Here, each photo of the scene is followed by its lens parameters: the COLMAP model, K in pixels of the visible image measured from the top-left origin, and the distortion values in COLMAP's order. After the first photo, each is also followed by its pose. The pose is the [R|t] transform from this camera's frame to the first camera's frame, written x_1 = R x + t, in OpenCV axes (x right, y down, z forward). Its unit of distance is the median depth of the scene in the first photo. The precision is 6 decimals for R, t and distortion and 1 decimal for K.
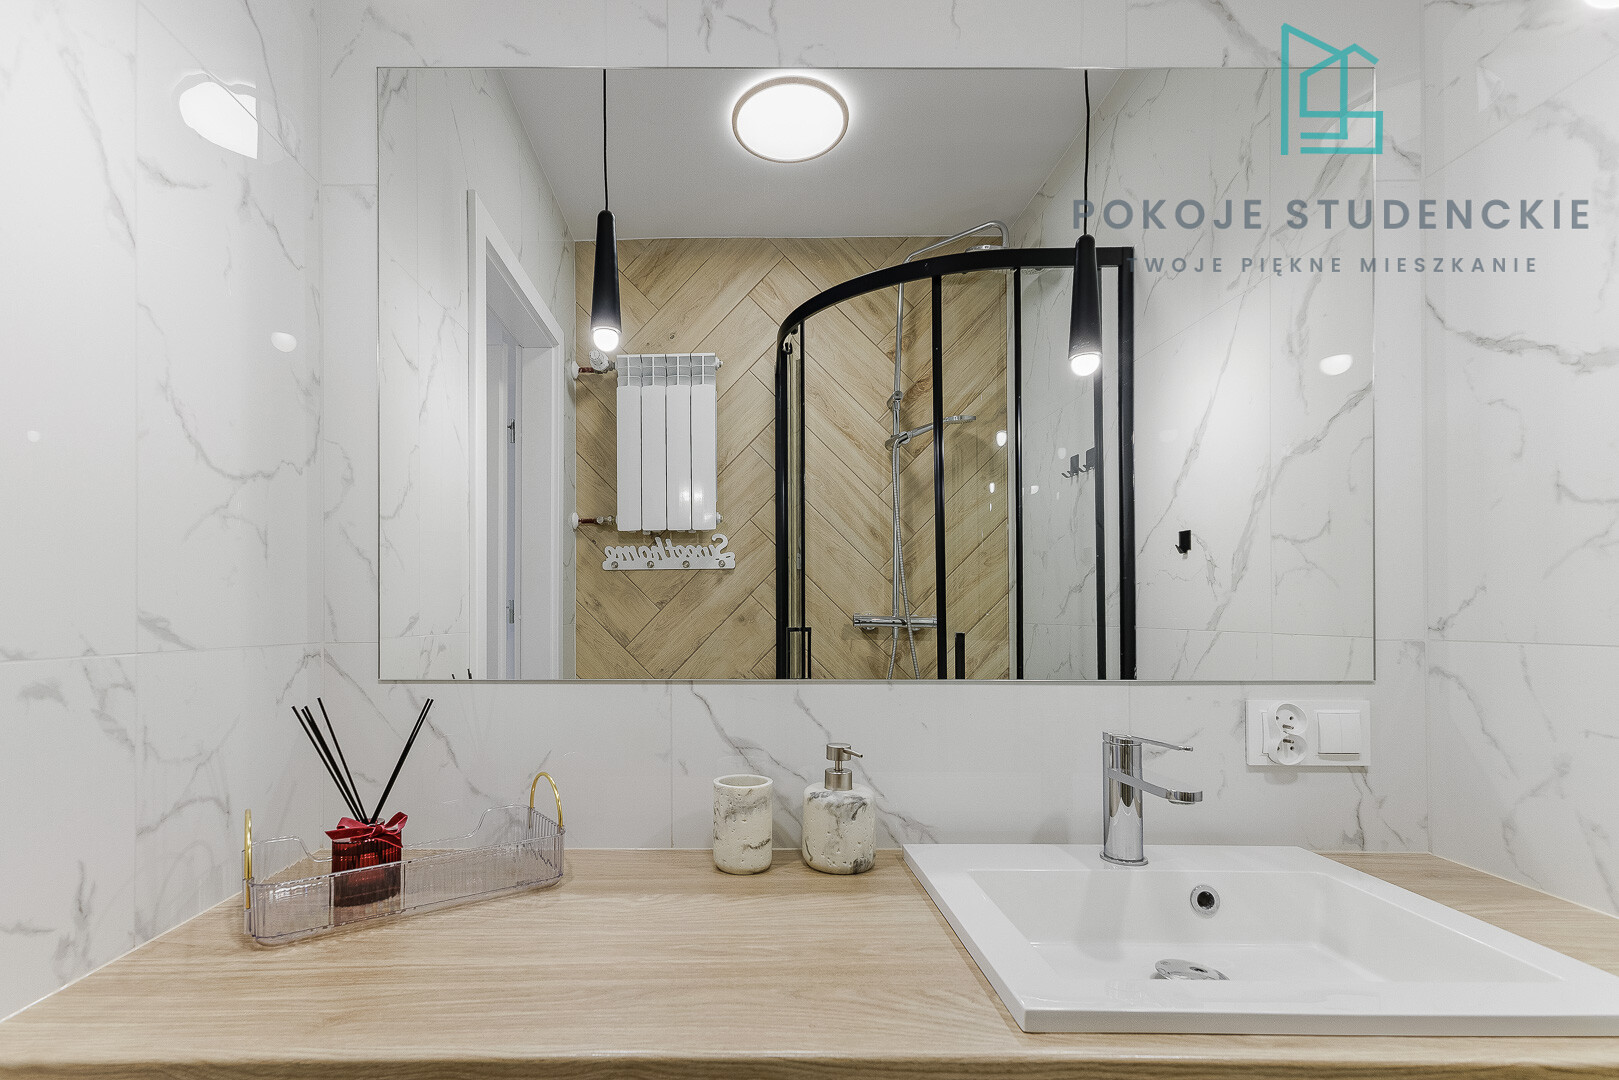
lens RADIAL K [[744.2, 0, 775.4], [0, 744.2, 612.8], [0, 0, 1]] dist [0.007439, 0.001569]
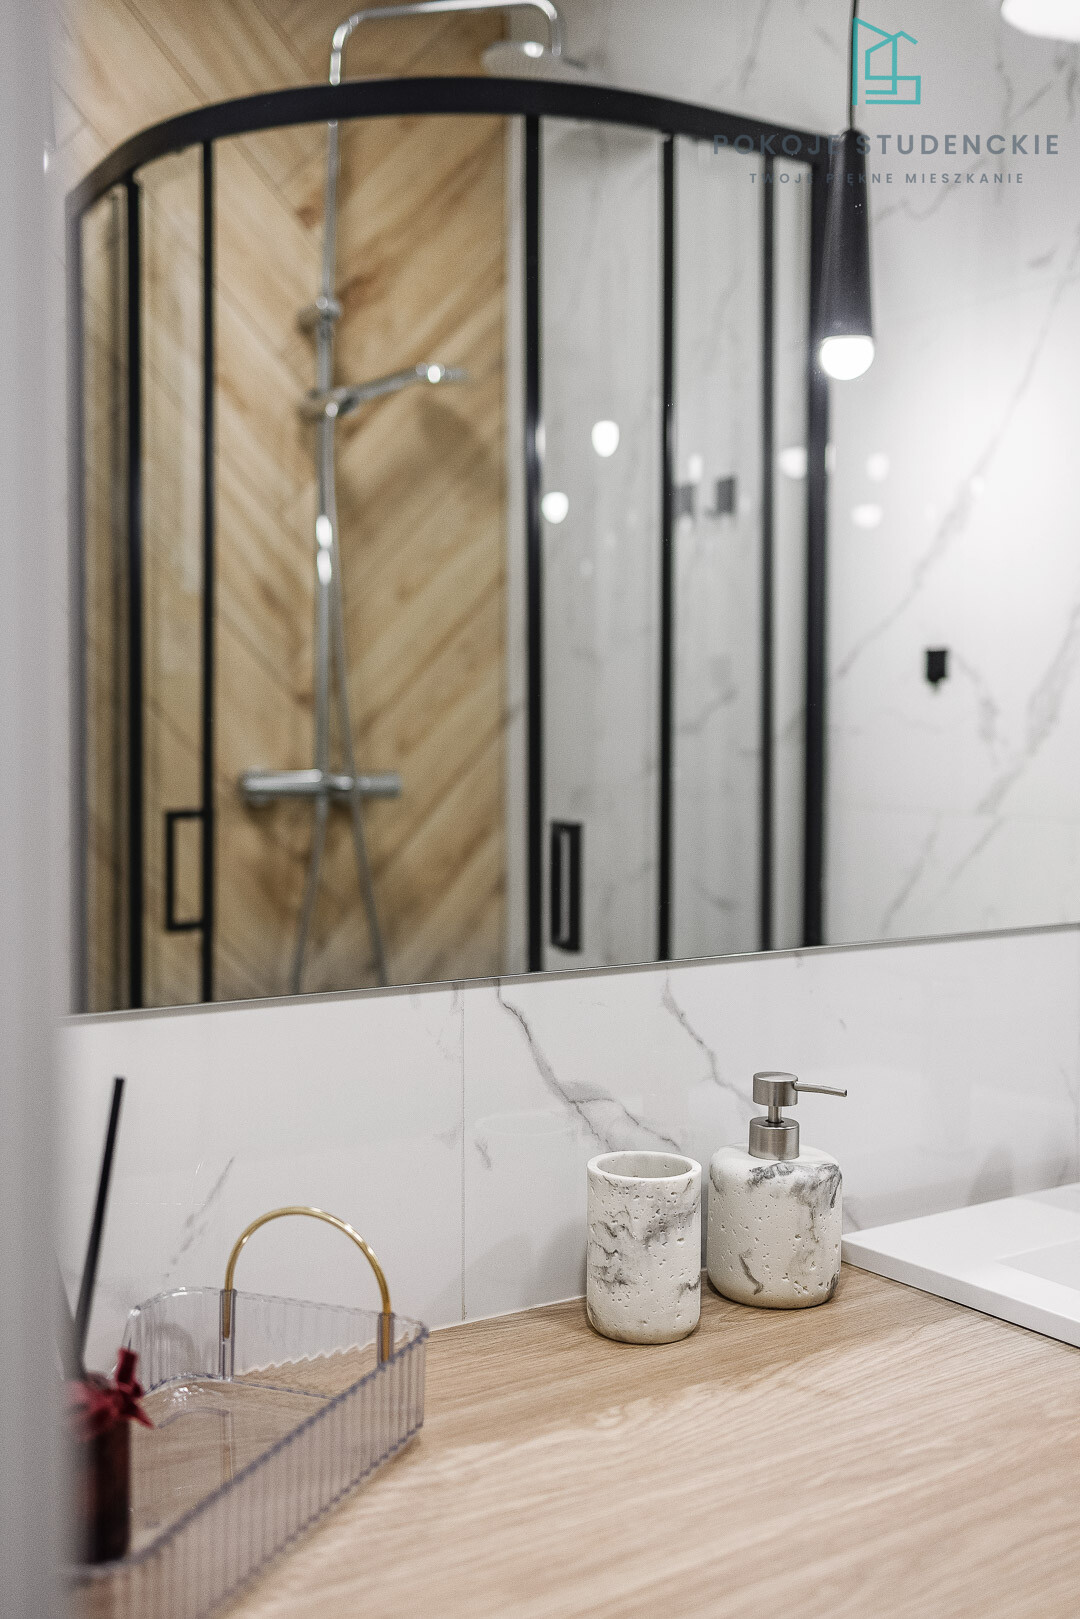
lens RADIAL K [[1647.6, 0, 572.2], [0, 1647.6, 768.7], [0, 0, 1]] dist [0.013319, 0.000000]
pose [[0.840803, -0.009772, 0.541253, -0.459852], [-0.008665, 0.999466, 0.031506, -0.056986], [-0.541272, -0.031180, 0.840269, 0.043055]]
